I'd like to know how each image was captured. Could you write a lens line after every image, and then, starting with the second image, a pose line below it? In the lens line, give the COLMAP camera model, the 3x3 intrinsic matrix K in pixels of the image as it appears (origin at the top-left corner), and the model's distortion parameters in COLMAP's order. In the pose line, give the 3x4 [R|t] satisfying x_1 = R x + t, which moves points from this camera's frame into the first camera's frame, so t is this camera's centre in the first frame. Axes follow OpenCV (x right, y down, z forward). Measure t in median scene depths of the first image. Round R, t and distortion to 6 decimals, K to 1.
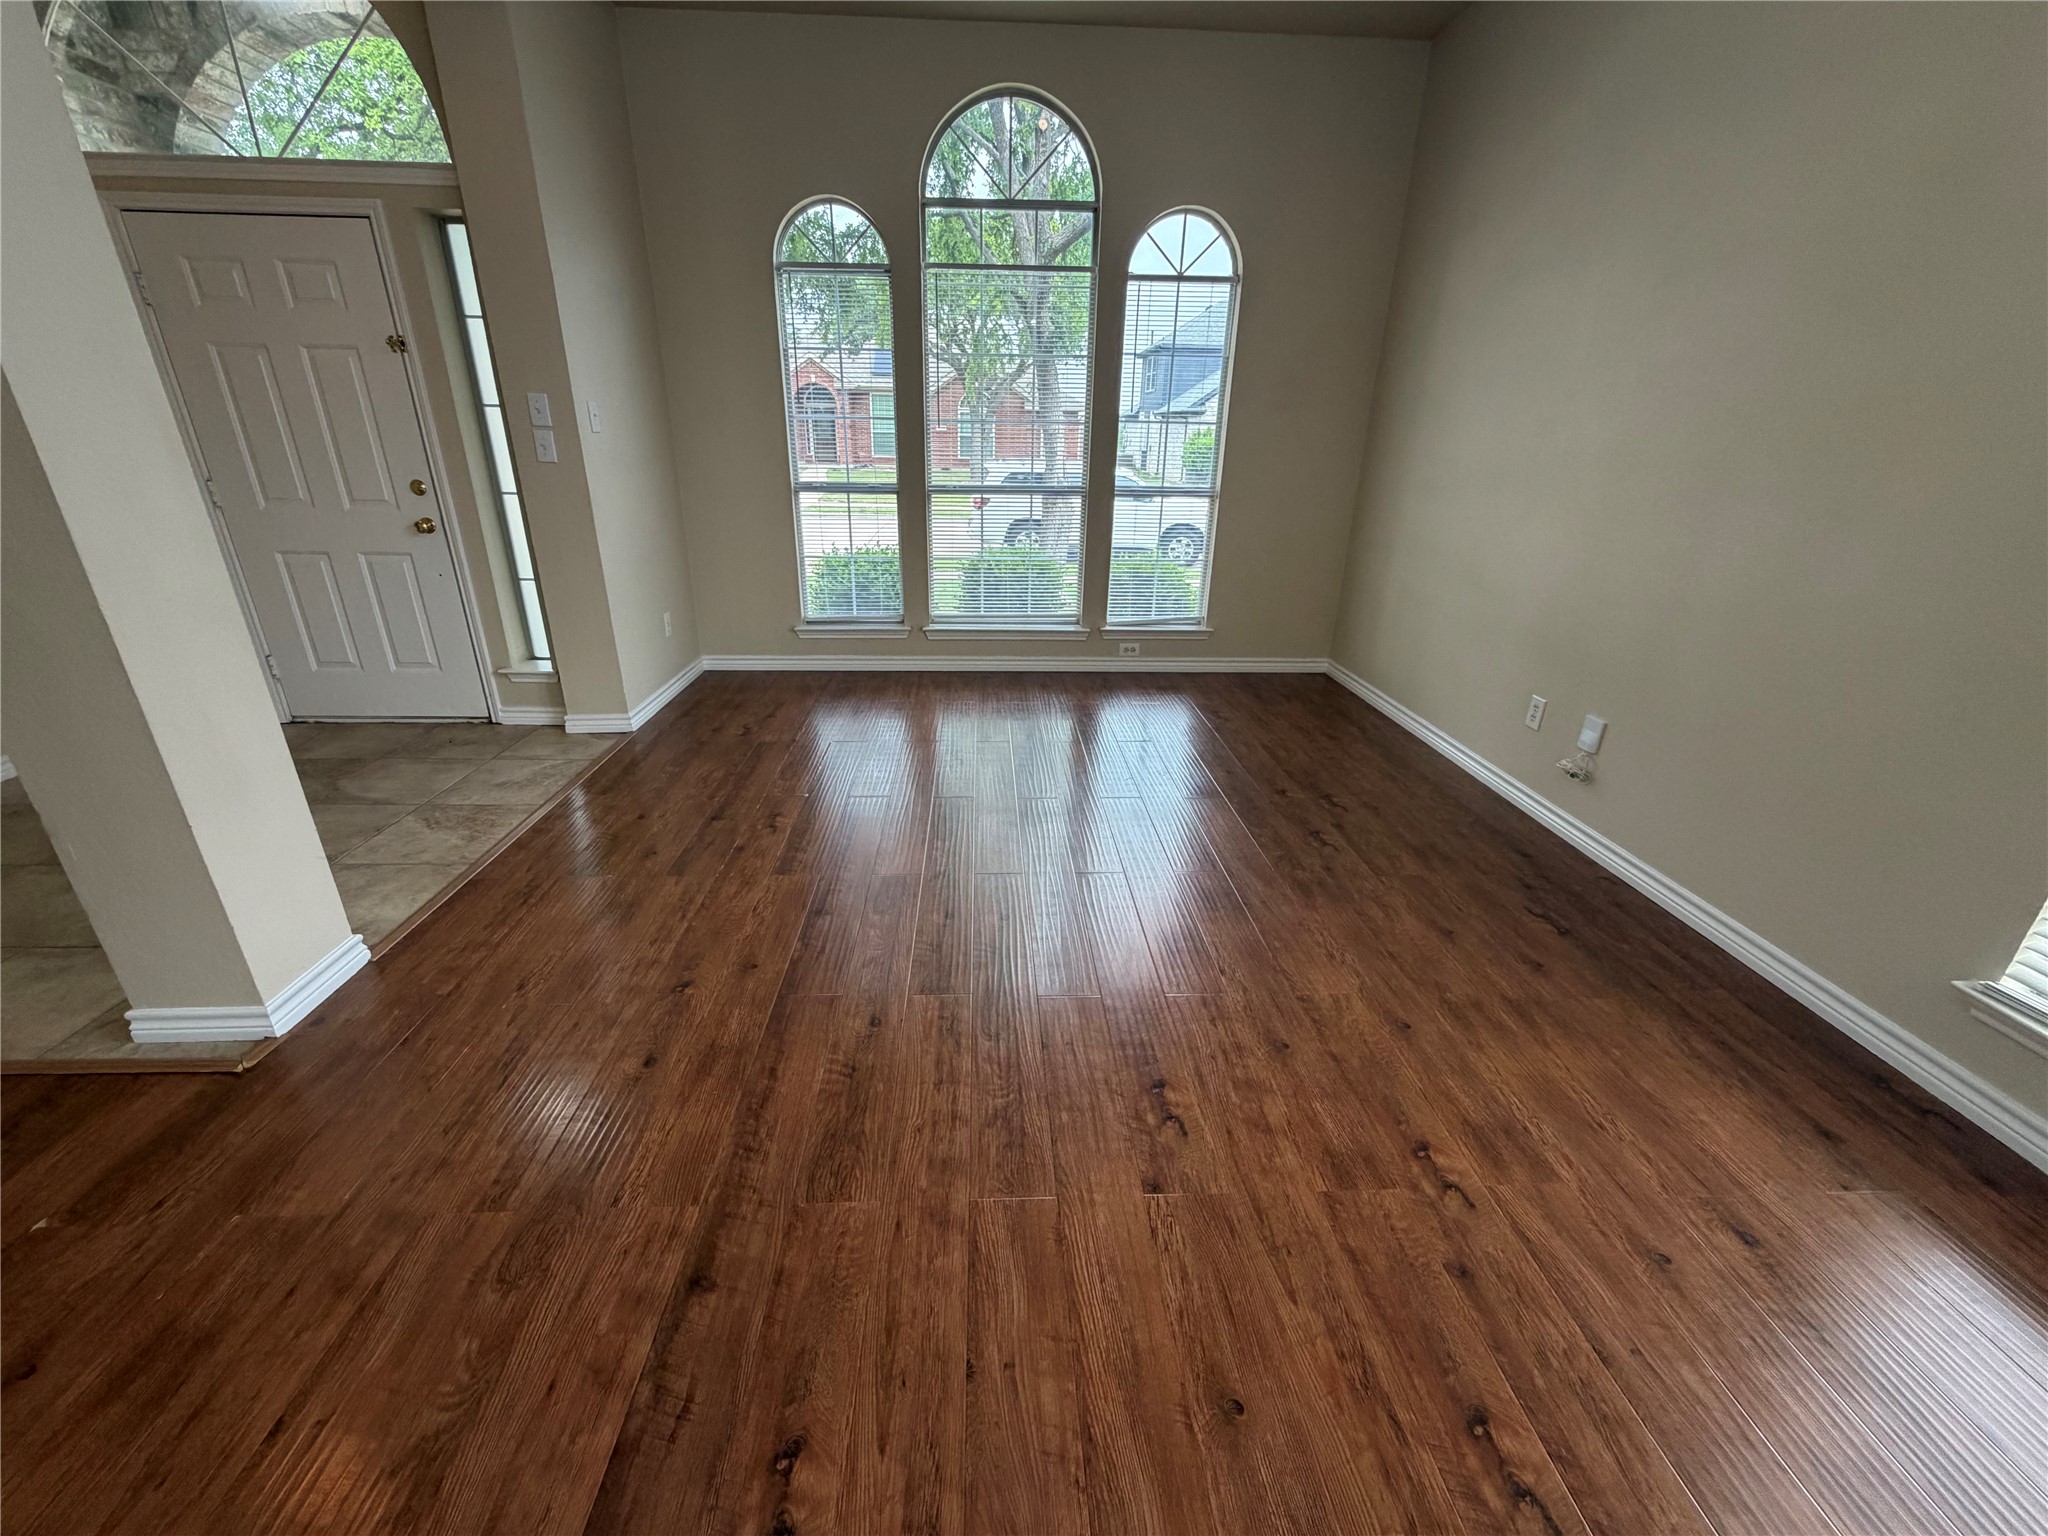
lens RADIAL K [[819.3, 0, 1021.7], [0, 819.3, 765.8], [0, 0, 1]] dist [0.000807, -0.000356]
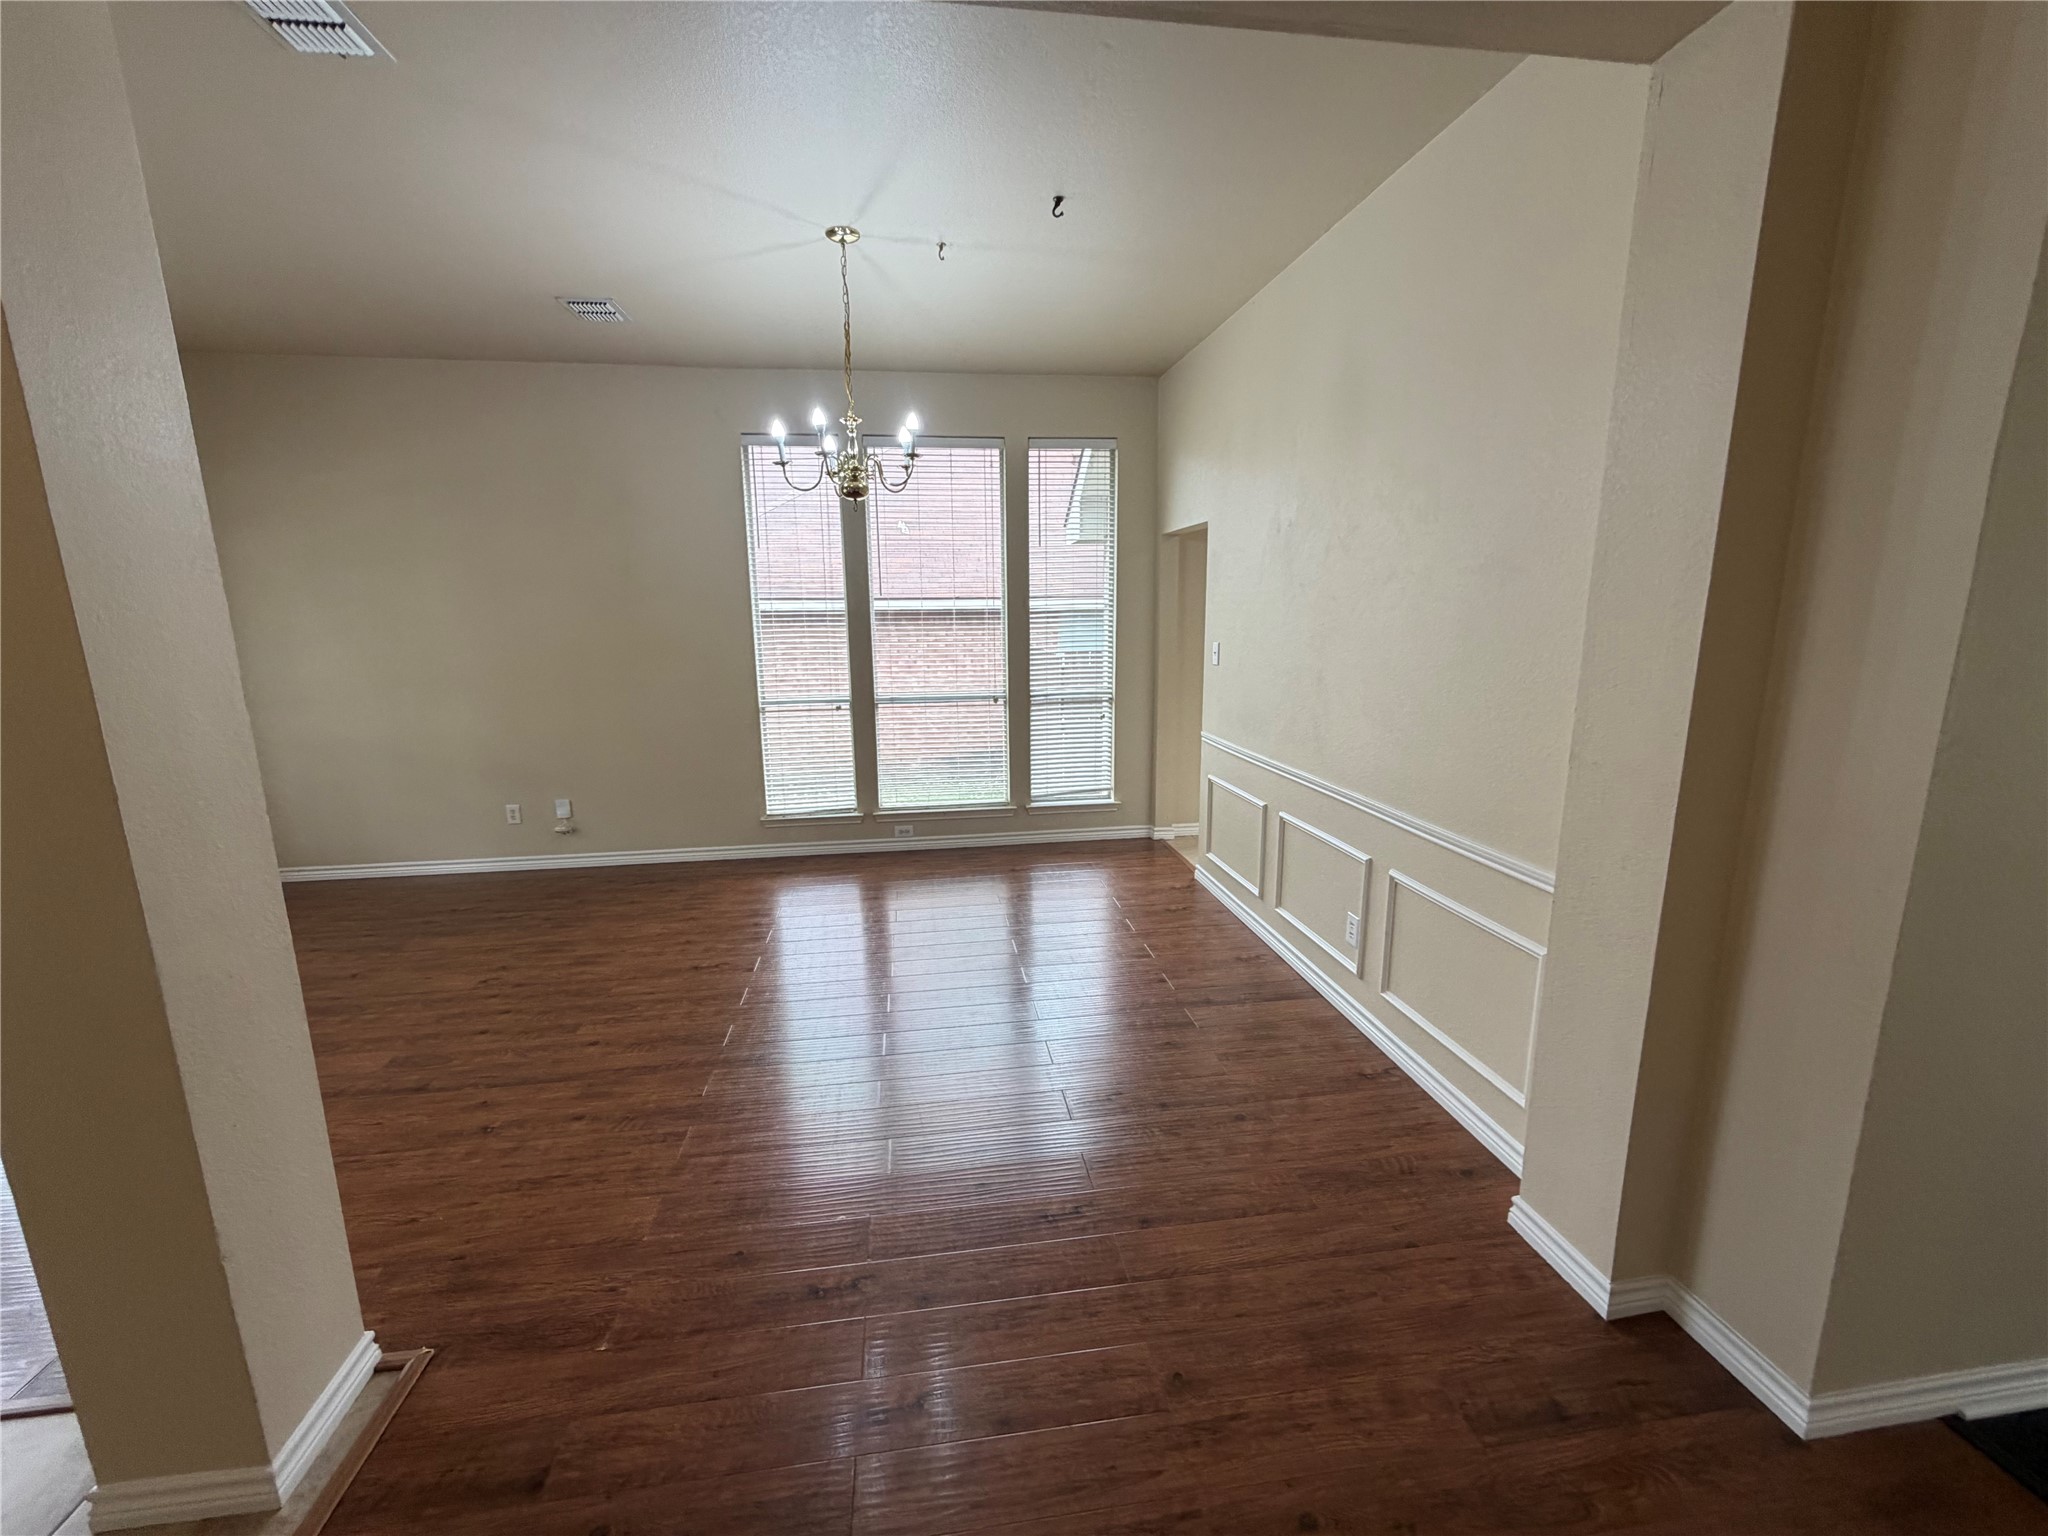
lens RADIAL K [[819.3, 0, 1020.3], [0, 819.3, 767.1], [0, 0, 1]] dist [0.000807, -0.000356]
pose [[-0.097271, -0.207743, 0.973335, -1.406473], [0.380417, 0.895952, 0.229244, -0.183515], [-0.919686, 0.392572, -0.008121, 0.025964]]
